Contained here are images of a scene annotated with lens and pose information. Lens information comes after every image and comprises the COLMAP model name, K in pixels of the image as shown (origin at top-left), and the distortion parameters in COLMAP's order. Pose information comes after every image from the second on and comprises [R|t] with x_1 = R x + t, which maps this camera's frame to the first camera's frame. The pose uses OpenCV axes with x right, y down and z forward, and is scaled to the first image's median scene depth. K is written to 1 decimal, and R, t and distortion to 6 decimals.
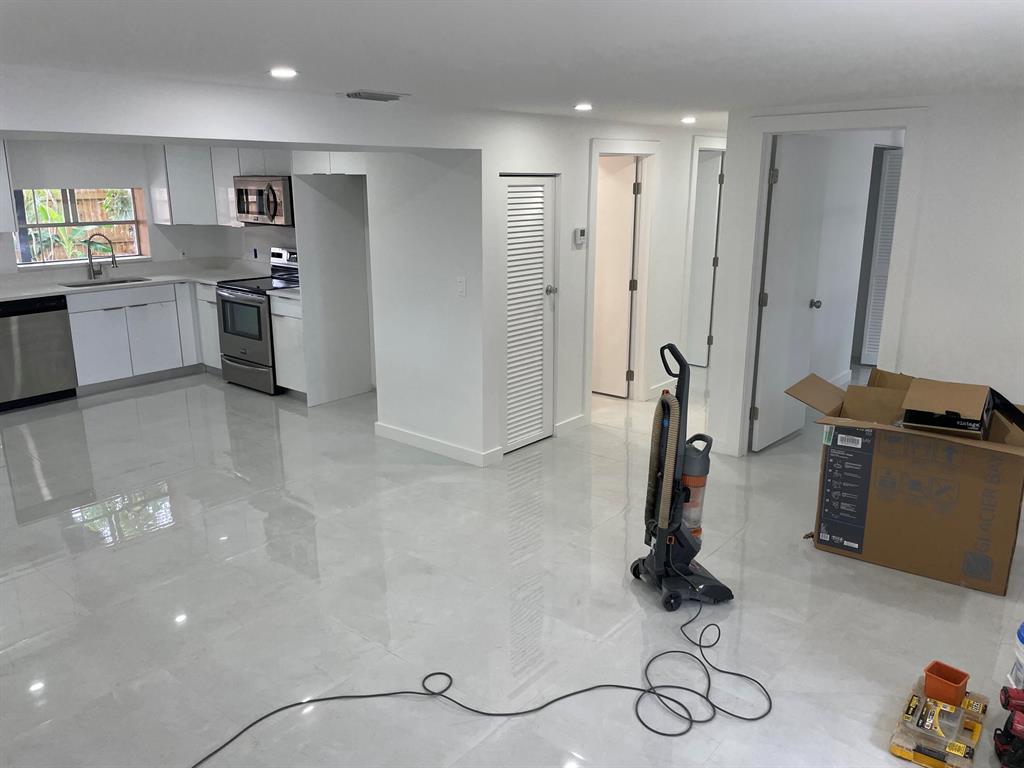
lens RADIAL K [[778.7, 0, 512.5], [0, 778.7, 386.3], [0, 0, 1]] dist [0.034895, -0.032110]
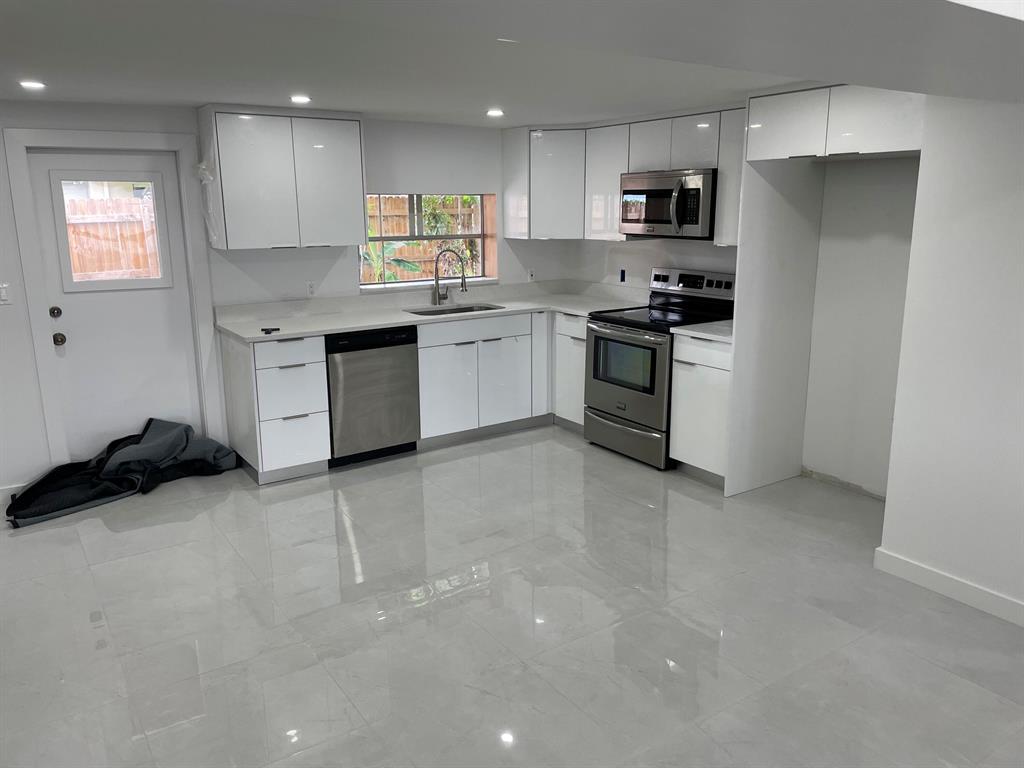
lens RADIAL K [[778.7, 0, 512.3], [0, 778.7, 381.6], [0, 0, 1]] dist [0.034895, -0.032110]
pose [[0.958277, 0.054295, -0.280636, -0.231240], [-0.063418, 0.997710, -0.023525, -0.043127], [0.278716, 0.040341, 0.959526, 0.250453]]
